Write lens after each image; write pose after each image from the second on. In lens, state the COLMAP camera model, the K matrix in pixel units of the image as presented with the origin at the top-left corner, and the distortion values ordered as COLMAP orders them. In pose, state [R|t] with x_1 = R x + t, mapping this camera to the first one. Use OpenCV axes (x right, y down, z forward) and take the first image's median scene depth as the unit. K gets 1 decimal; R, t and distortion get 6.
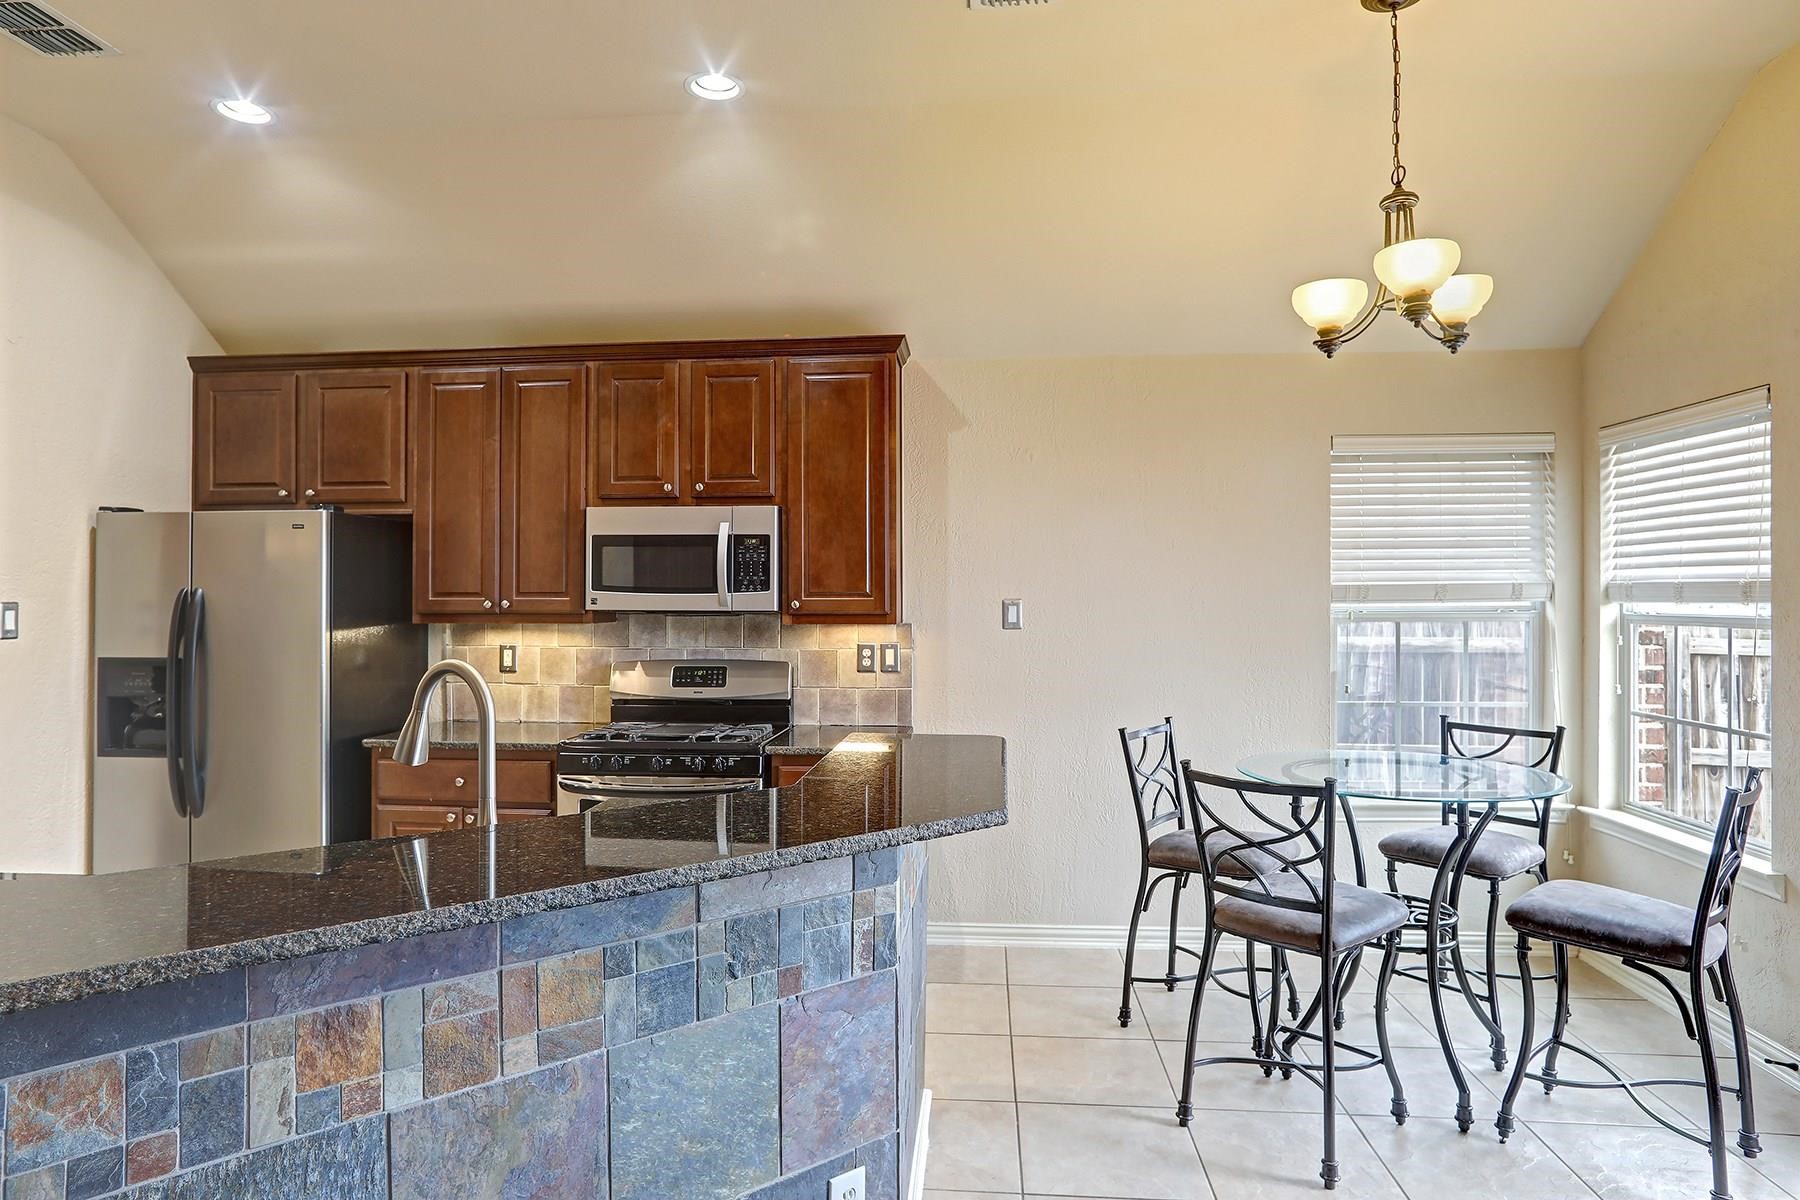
lens RADIAL K [[1053.3, 0, 885.2], [0, 1053.3, 589.3], [0, 0, 1]] dist [-0.074637, 0.054550]
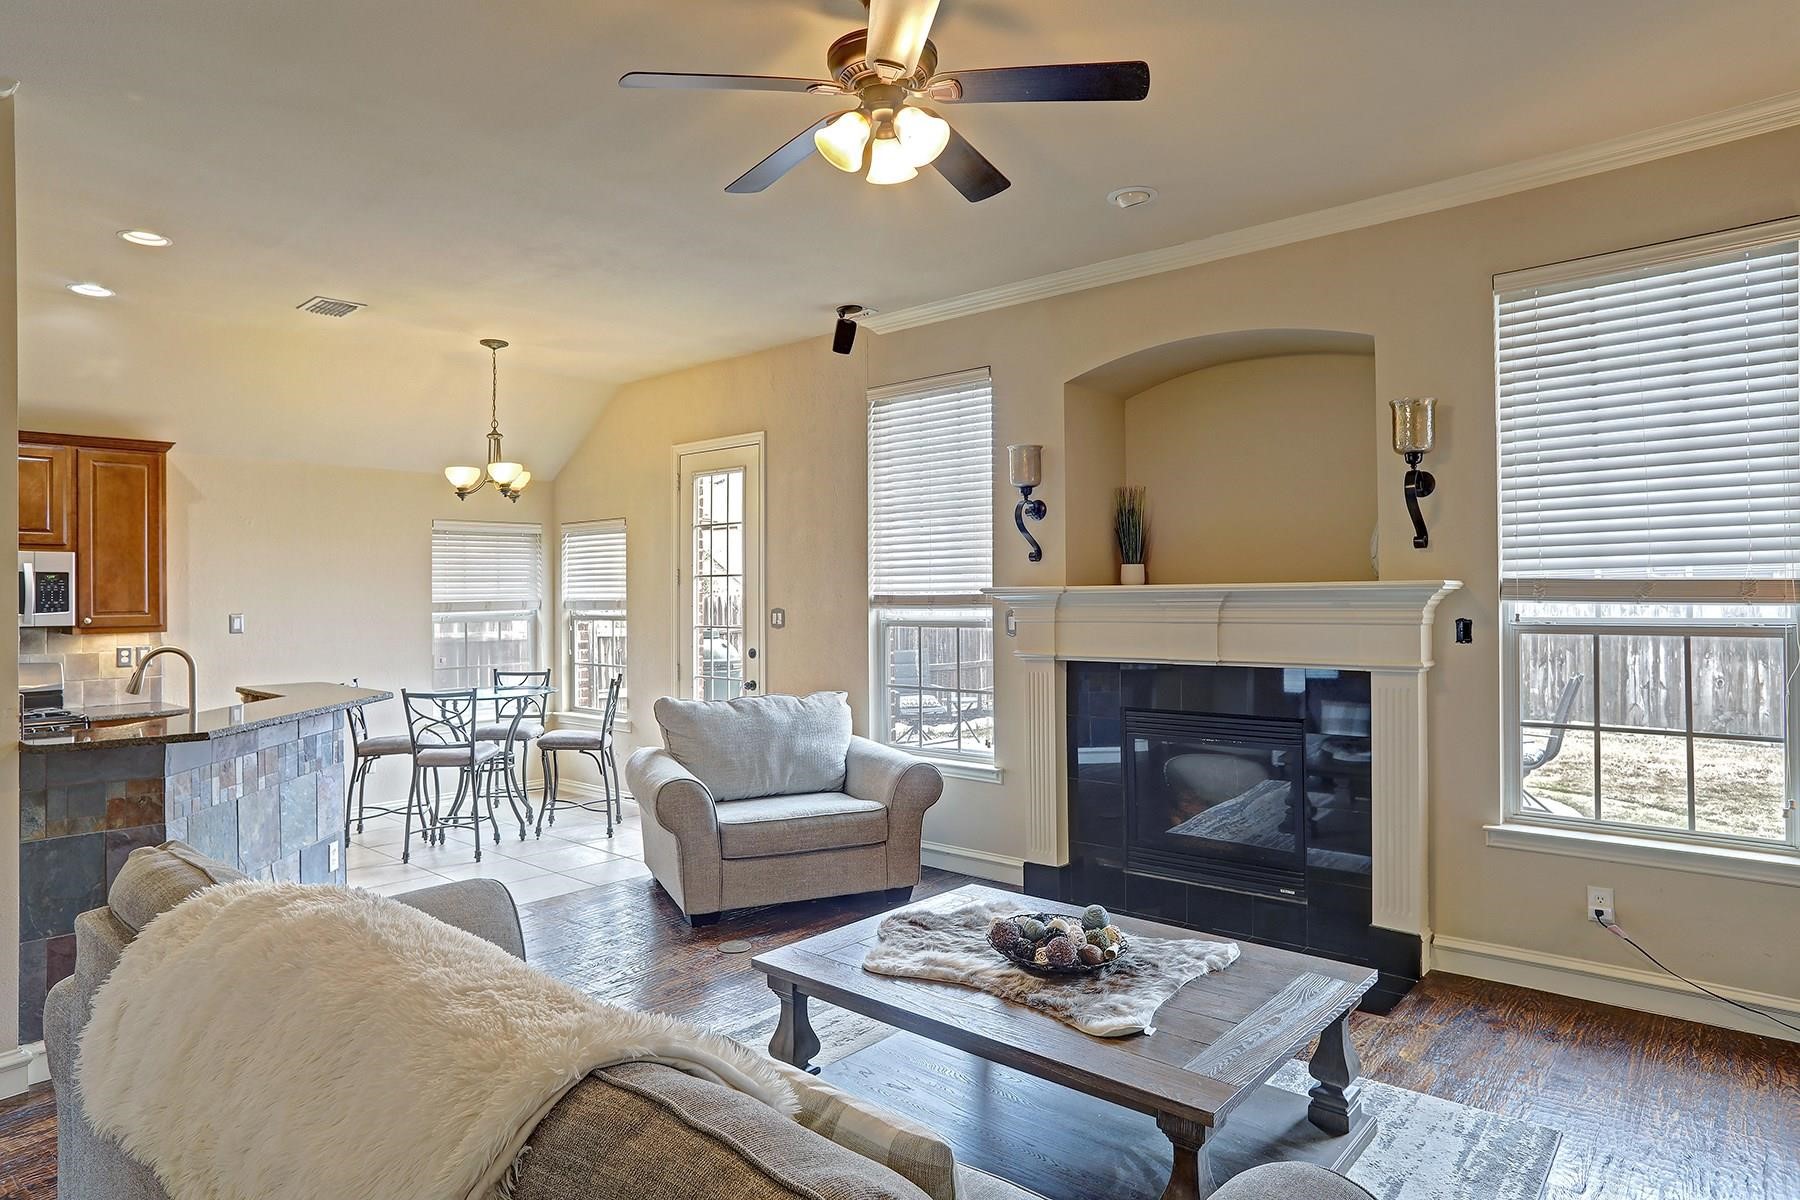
lens RADIAL K [[1053.3, 0, 885.2], [0, 1053.3, 589.3], [0, 0, 1]] dist [-0.074637, 0.054550]
pose [[0.593526, -0.001615, 0.804813, -0.583080], [0.006316, 0.999977, -0.002651, -0.018377], [-0.804790, 0.006656, 0.593522, -0.732400]]
